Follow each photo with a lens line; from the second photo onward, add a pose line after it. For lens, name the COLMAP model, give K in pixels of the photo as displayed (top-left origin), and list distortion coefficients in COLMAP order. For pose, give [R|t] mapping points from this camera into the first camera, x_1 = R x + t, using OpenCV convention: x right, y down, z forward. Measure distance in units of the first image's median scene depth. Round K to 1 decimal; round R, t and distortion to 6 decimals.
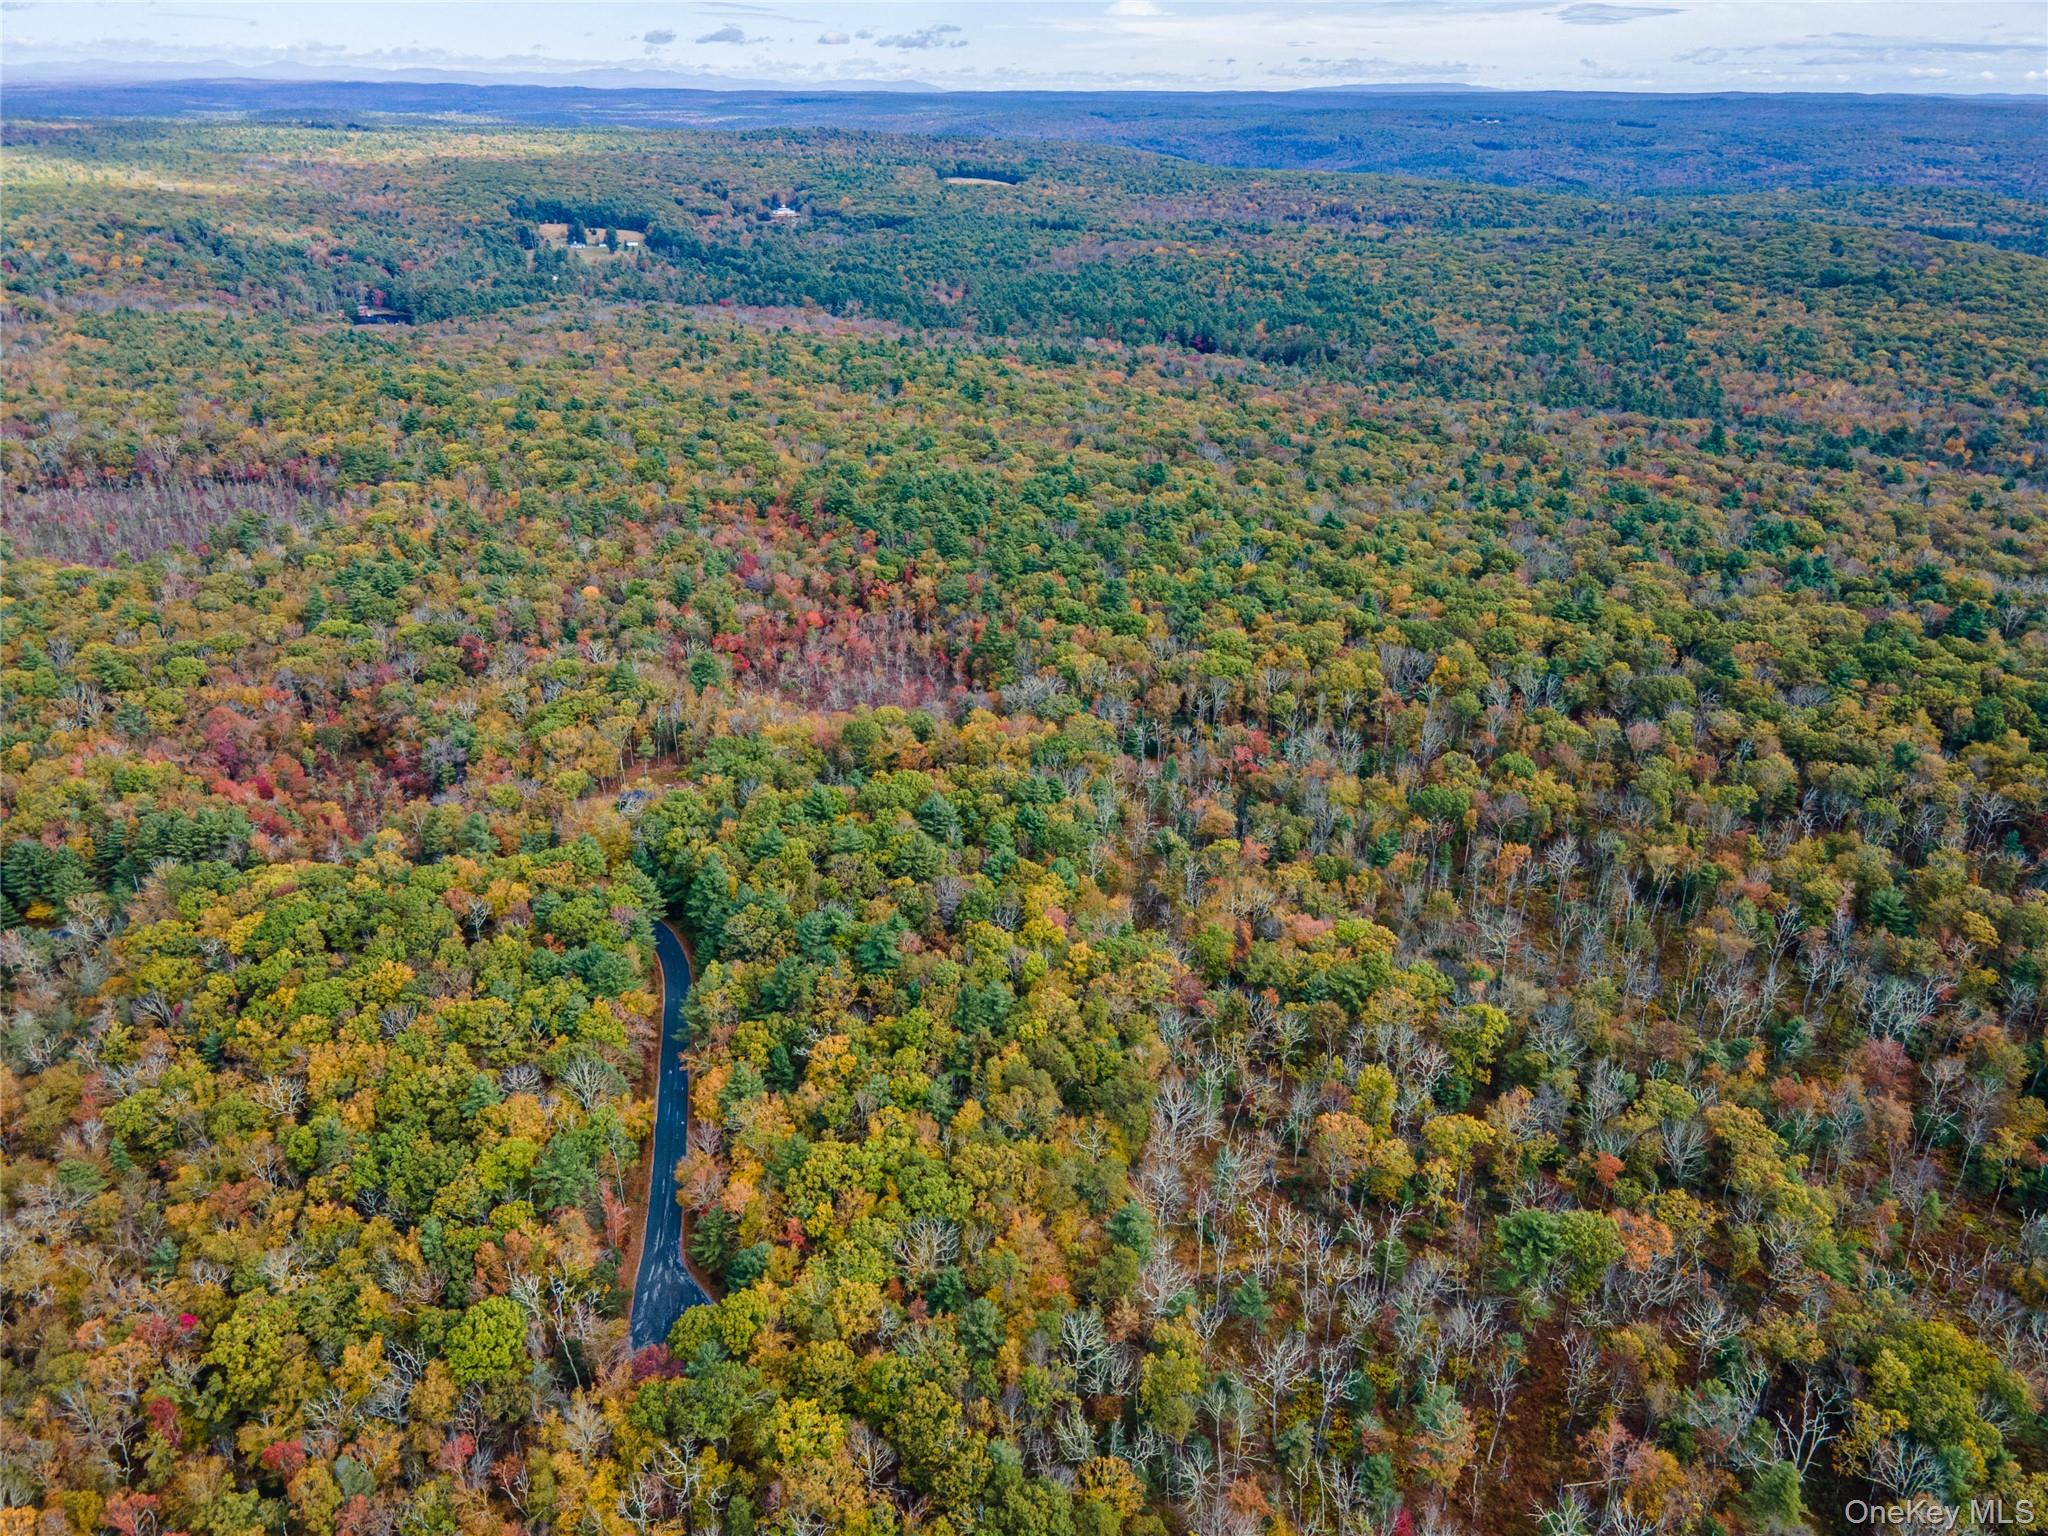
lens RADIAL K [[1536.5, 0, 1022.7], [0, 1536.5, 759.2], [0, 0, 1]] dist [0.009988, 0.060170]
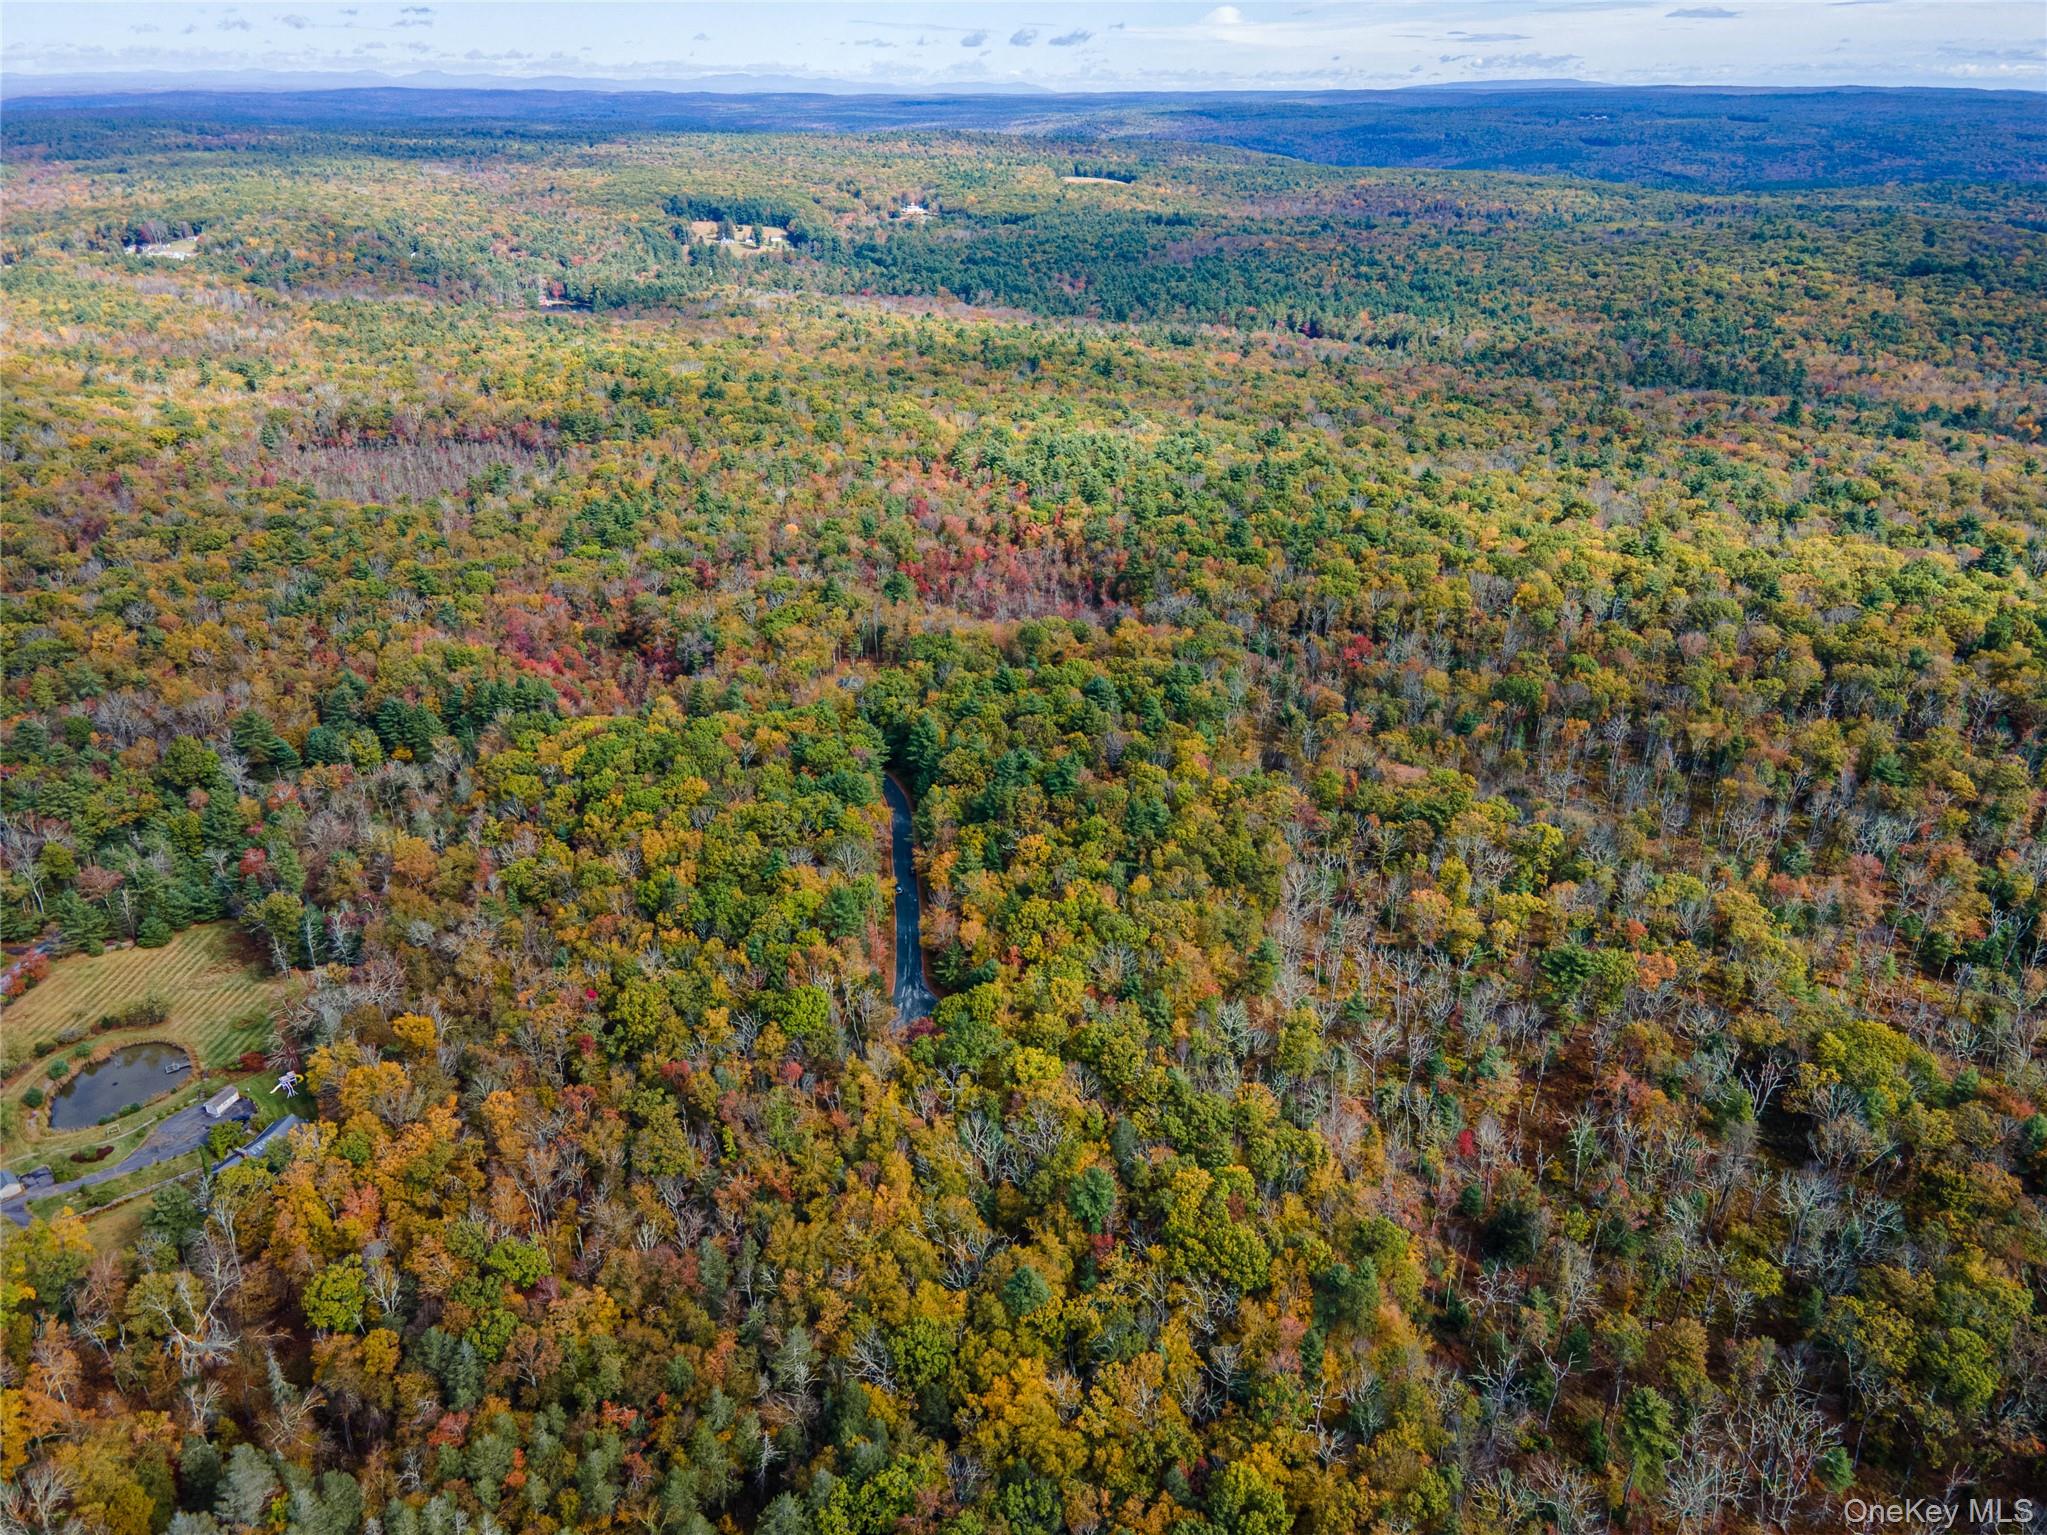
lens RADIAL K [[1496.9, 0, 1022.2], [0, 1496.9, 768.6], [0, 0, 1]] dist [0.010450, 0.055928]
pose [[0.997871, 0.020586, -0.061888, -0.031212], [-0.019716, 0.999699, 0.014631, 0.060246], [0.062170, -0.013380, 0.997976, -0.151311]]
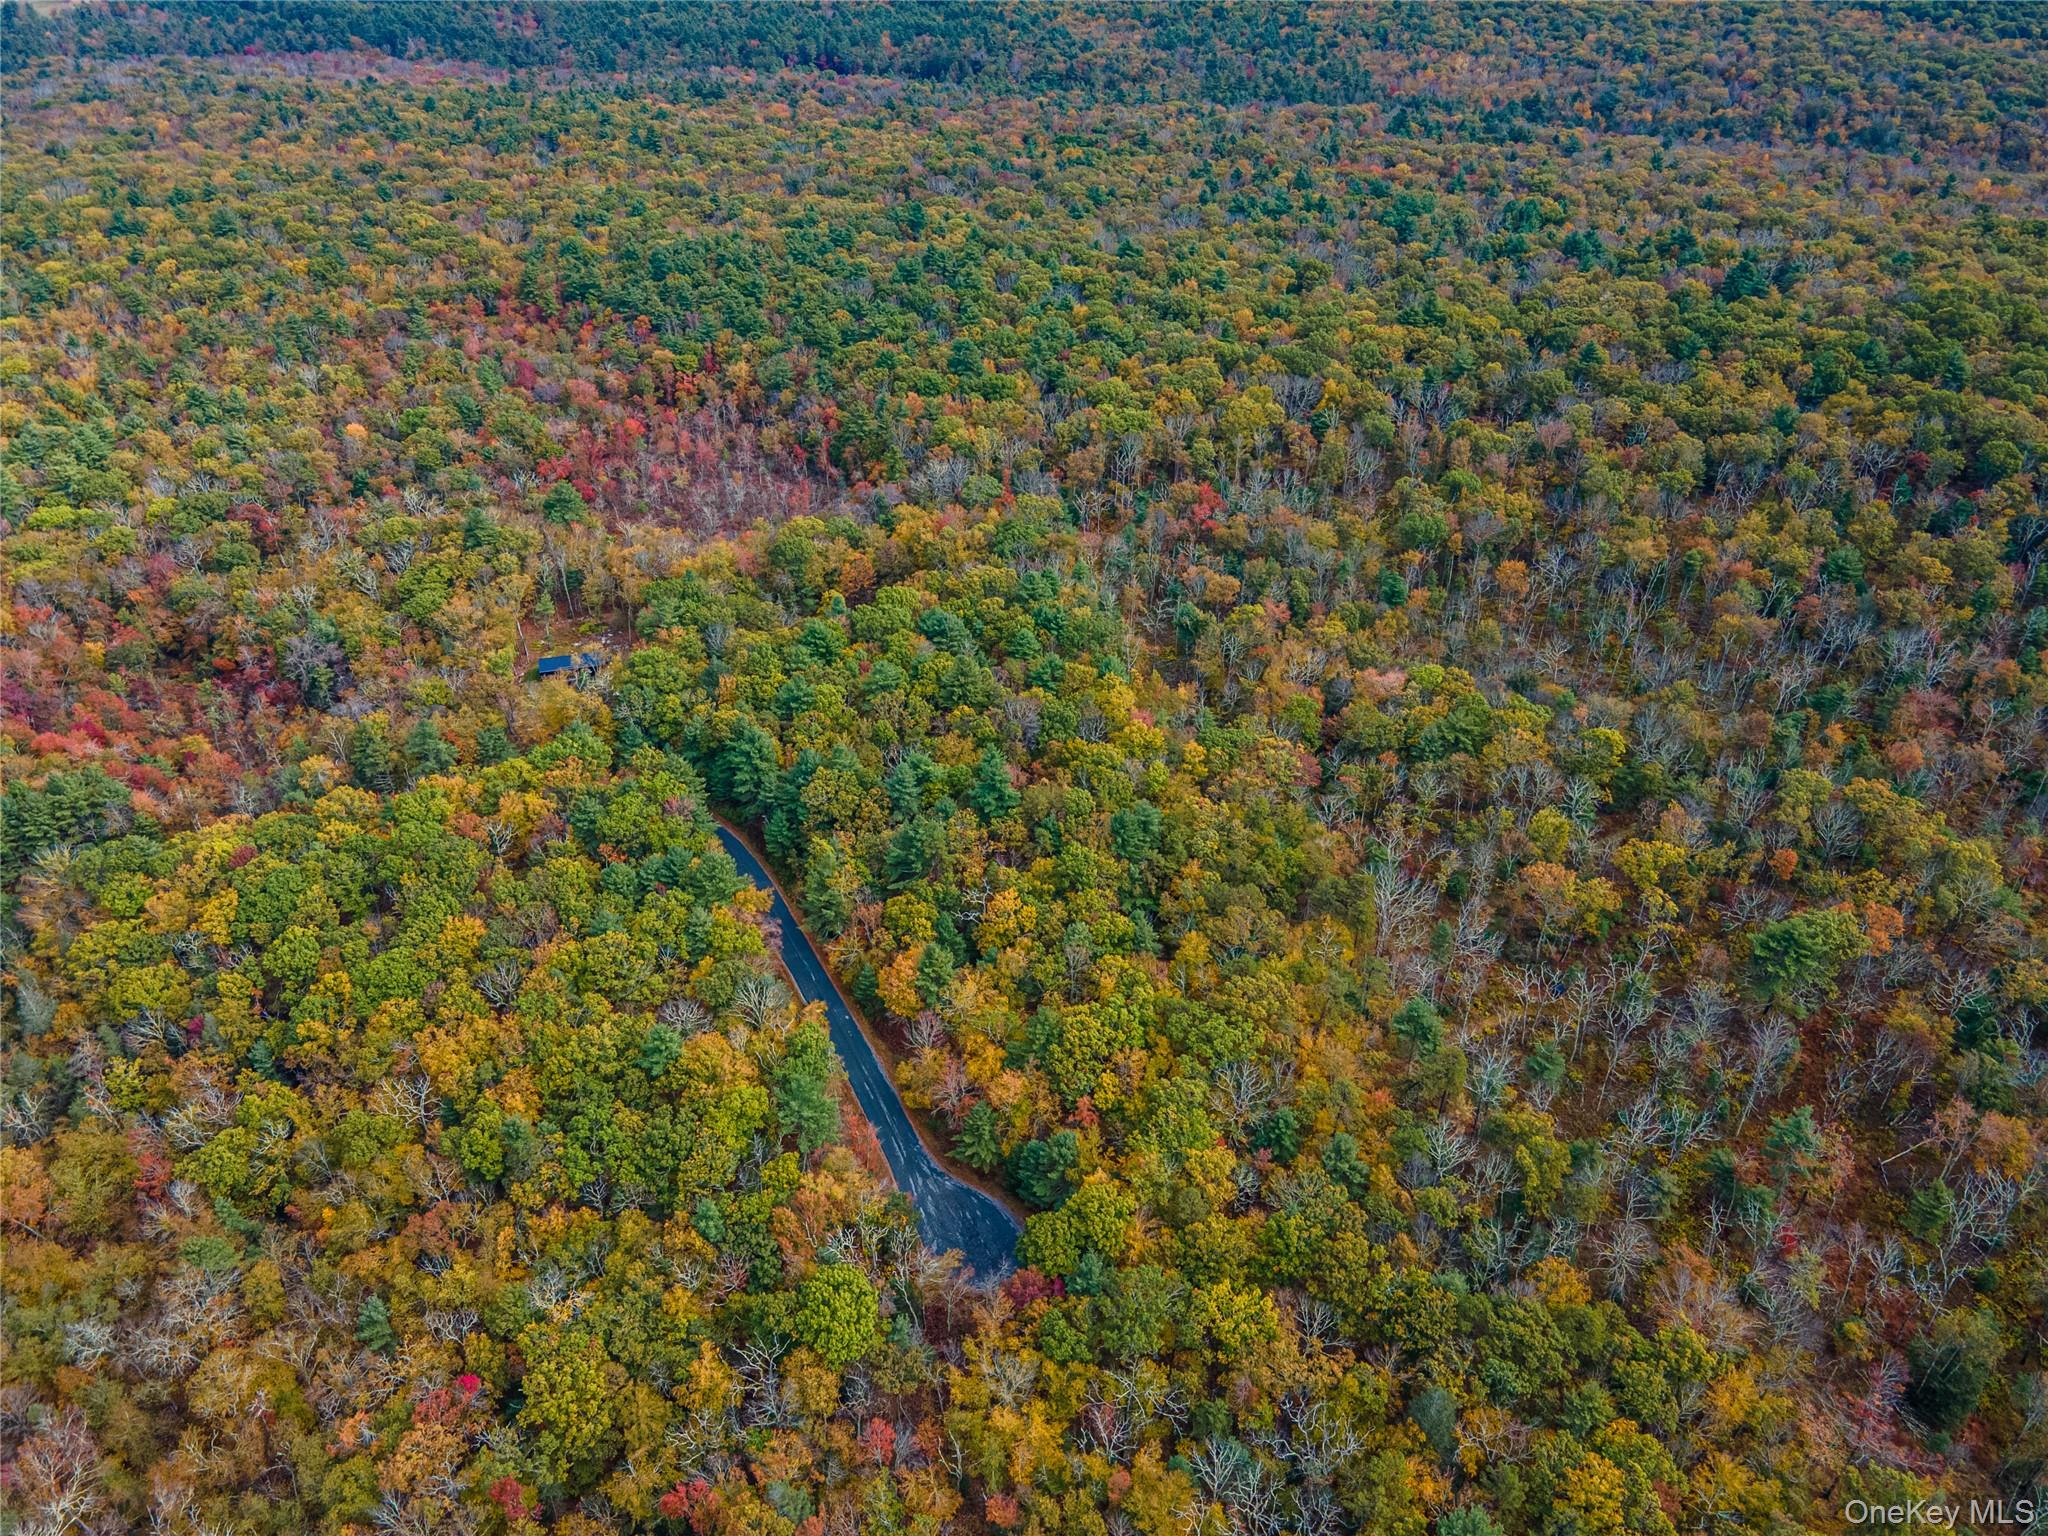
lens RADIAL K [[1497.6, 0, 1022.7], [0, 1497.6, 769.1], [0, 0, 1]] dist [0.010450, 0.055928]
pose [[0.952467, -0.192431, 0.236173, -0.175291], [0.147926, 0.969854, 0.193654, -0.036571], [-0.266319, -0.149513, 0.952219, 0.086795]]
